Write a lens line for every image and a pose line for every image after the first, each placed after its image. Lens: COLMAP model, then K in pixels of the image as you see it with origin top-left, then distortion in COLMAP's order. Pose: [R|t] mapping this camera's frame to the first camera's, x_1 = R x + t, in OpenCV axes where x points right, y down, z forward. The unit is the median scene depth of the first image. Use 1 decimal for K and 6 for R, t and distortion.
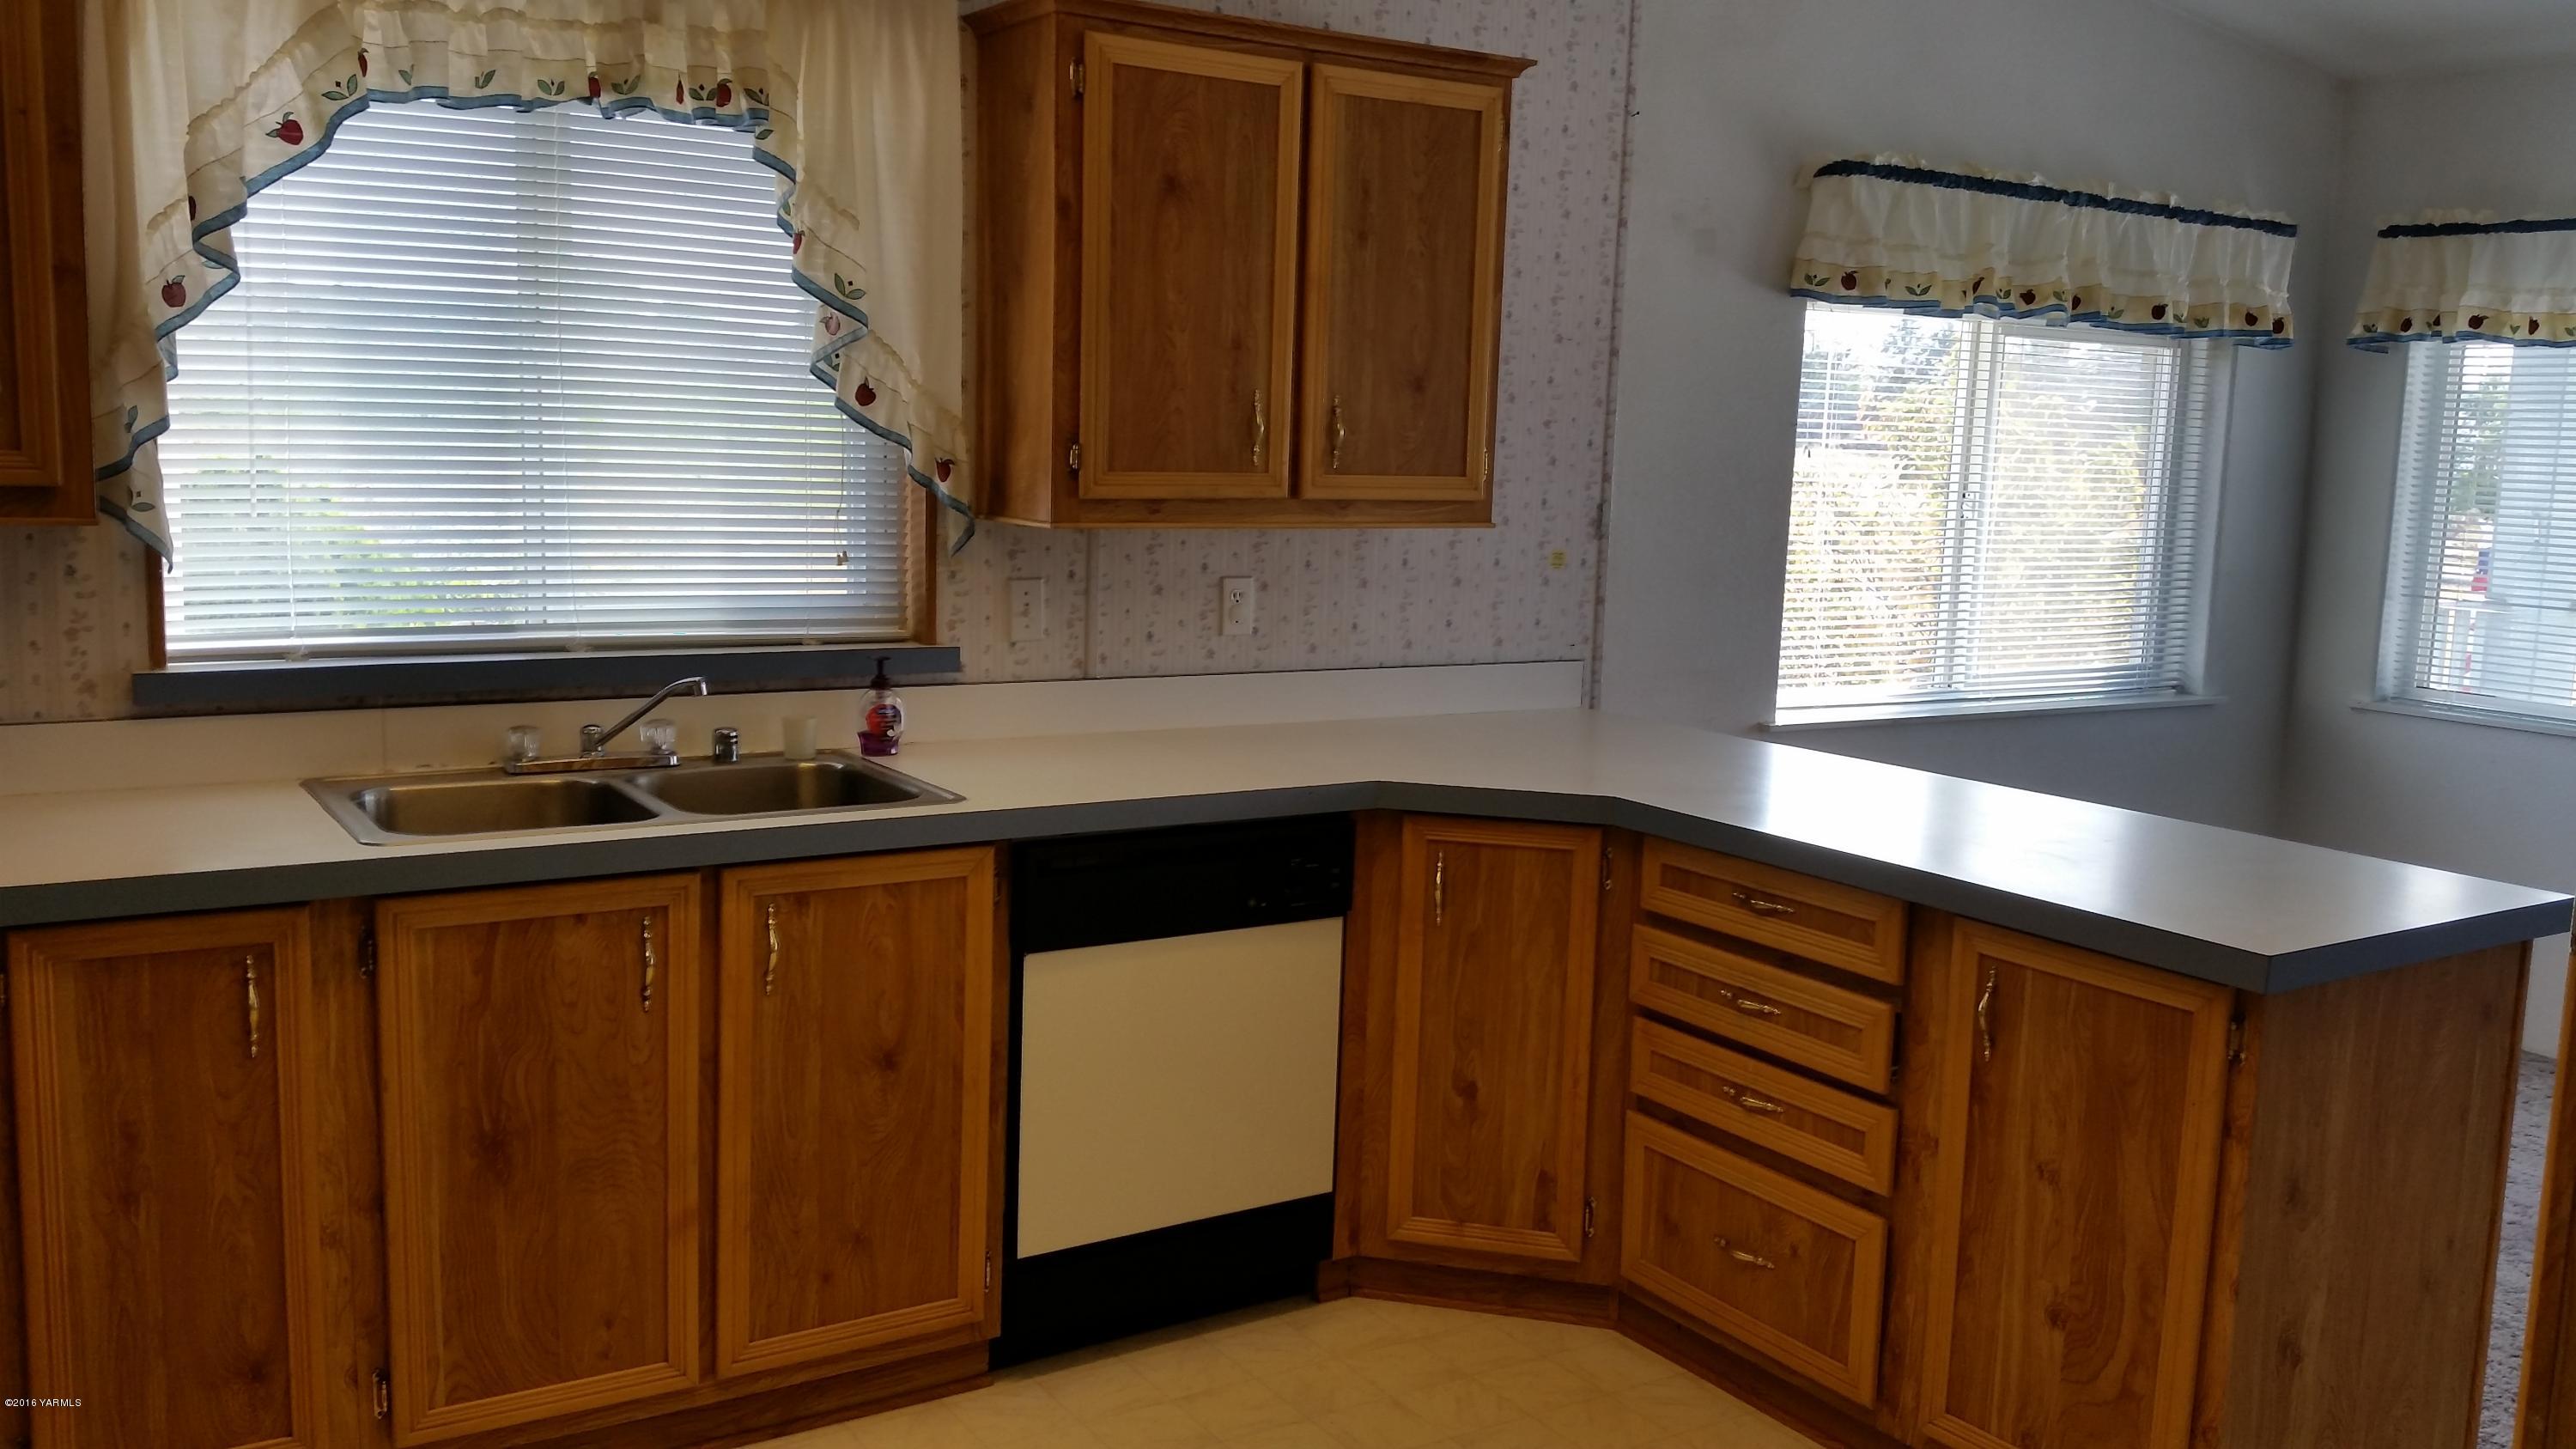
lens RADIAL K [[2119.2, 0, 1321.8], [0, 2119.2, 738.5], [0, 0, 1]] dist [0.140265, -0.287638]
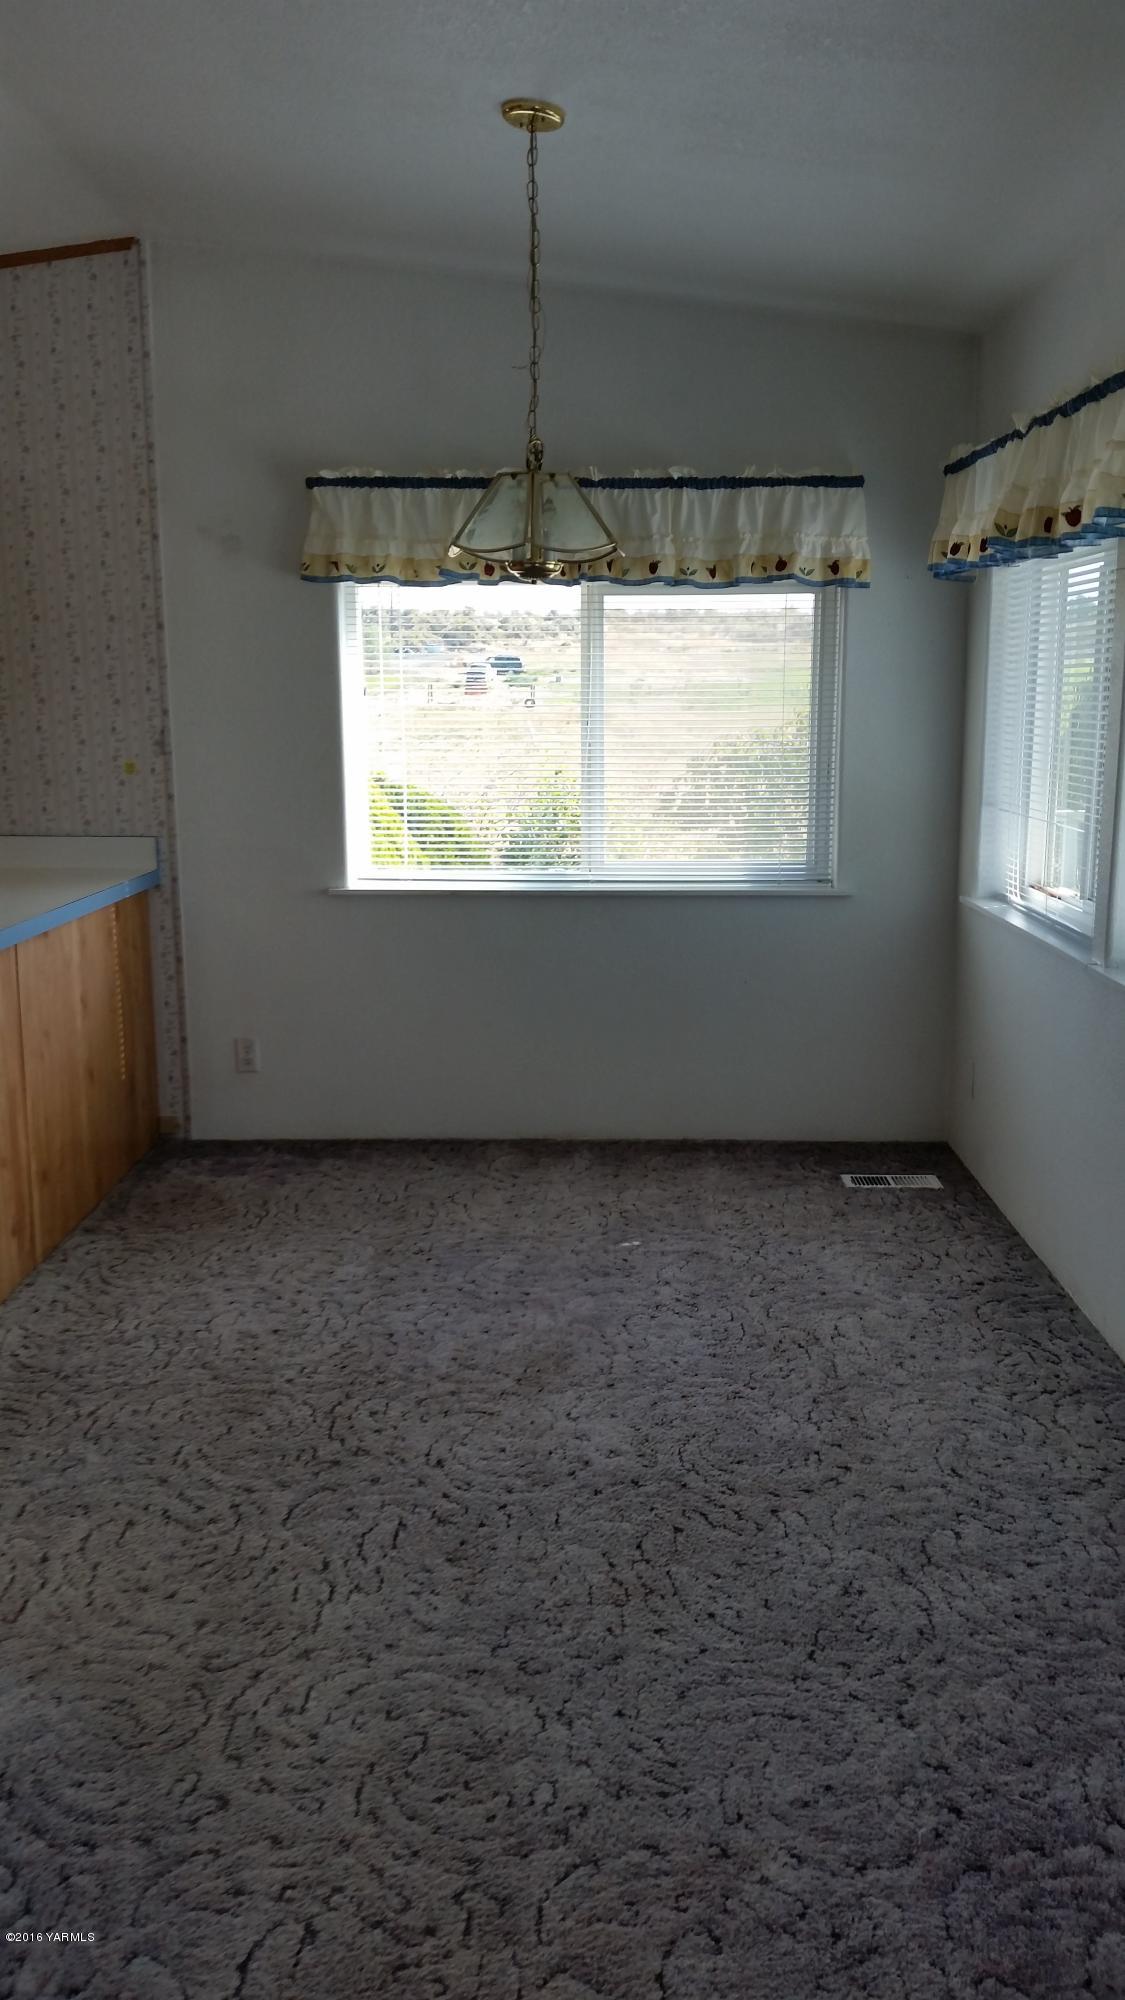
lens RADIAL K [[1645.1, 0, 562.5], [0, 1645.1, 1000.0], [0, 0, 1]] dist [0.140265, -0.287638]
pose [[0.813853, 0.070183, -0.576817, 1.043974], [-0.053599, 0.997514, 0.045746, 0.008416], [0.578594, -0.006314, 0.815591, 0.225252]]
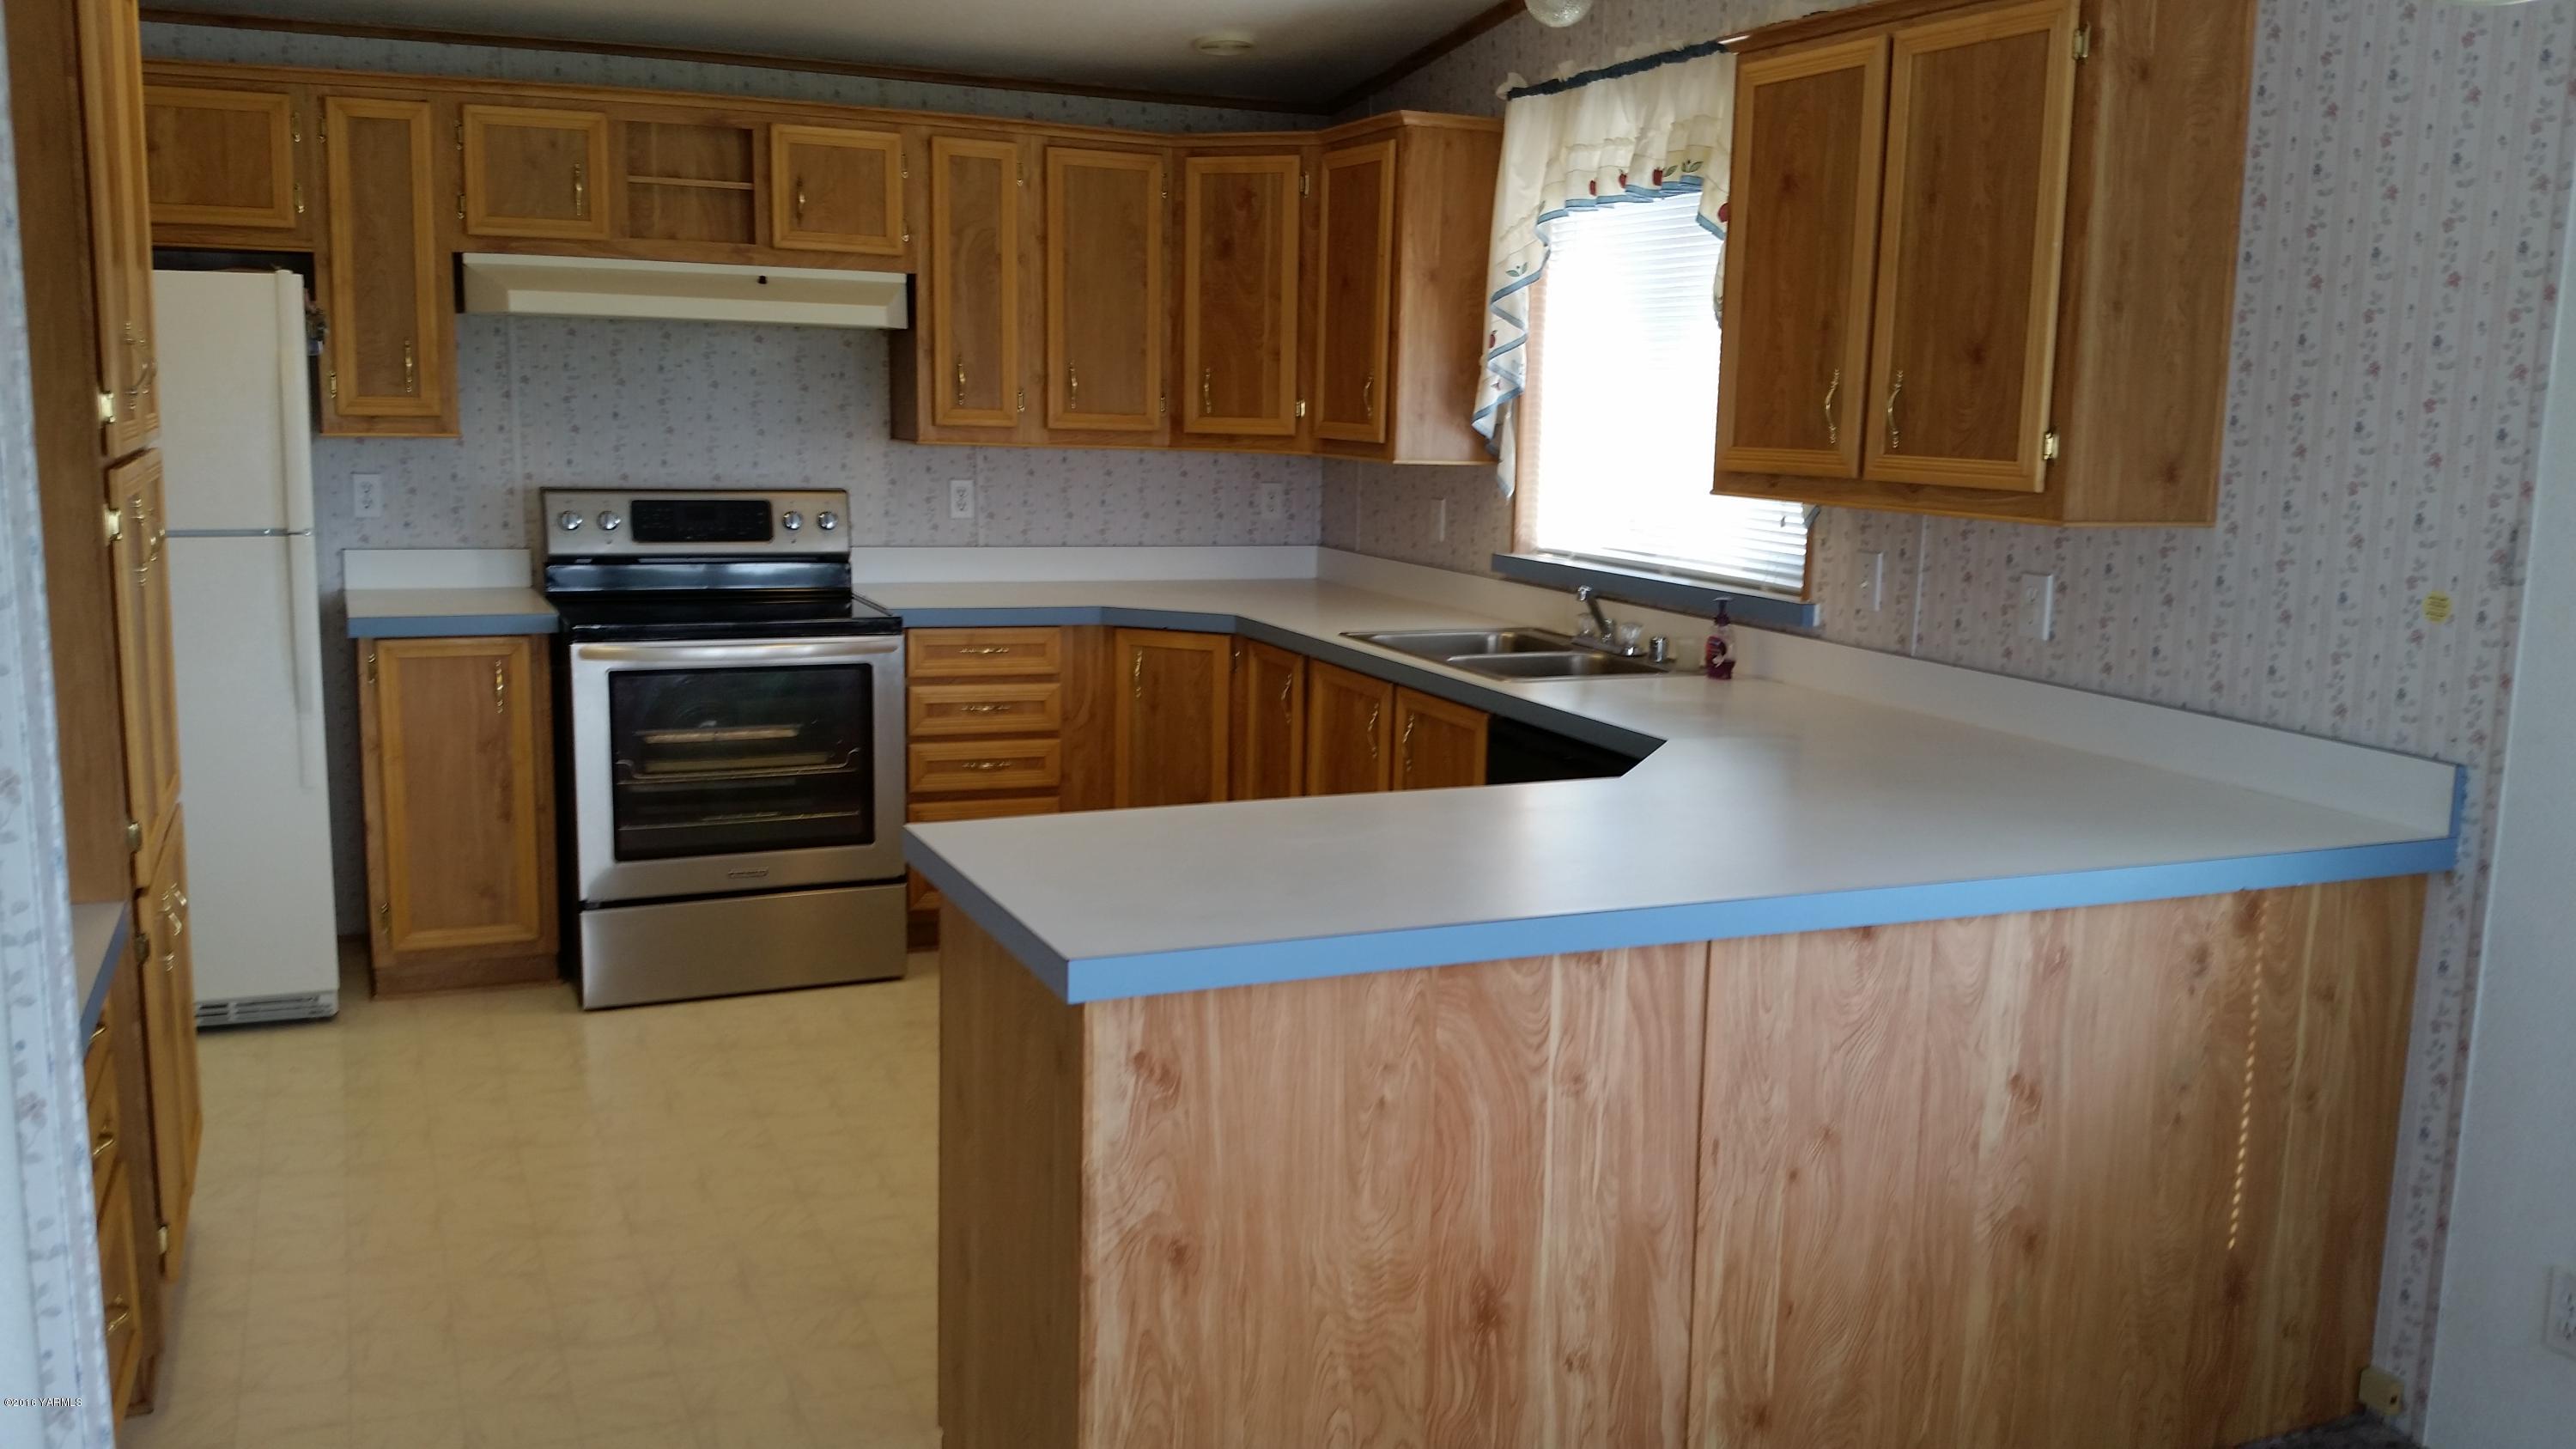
lens RADIAL K [[2119.2, 0, 1321.8], [0, 2119.2, 738.5], [0, 0, 1]] dist [0.140265, -0.287638]
pose [[-0.155031, 0.127657, -0.979627, 0.838395], [-0.177145, 0.971952, 0.154690, -0.086908], [0.971898, 0.197518, -0.128069, 0.755726]]
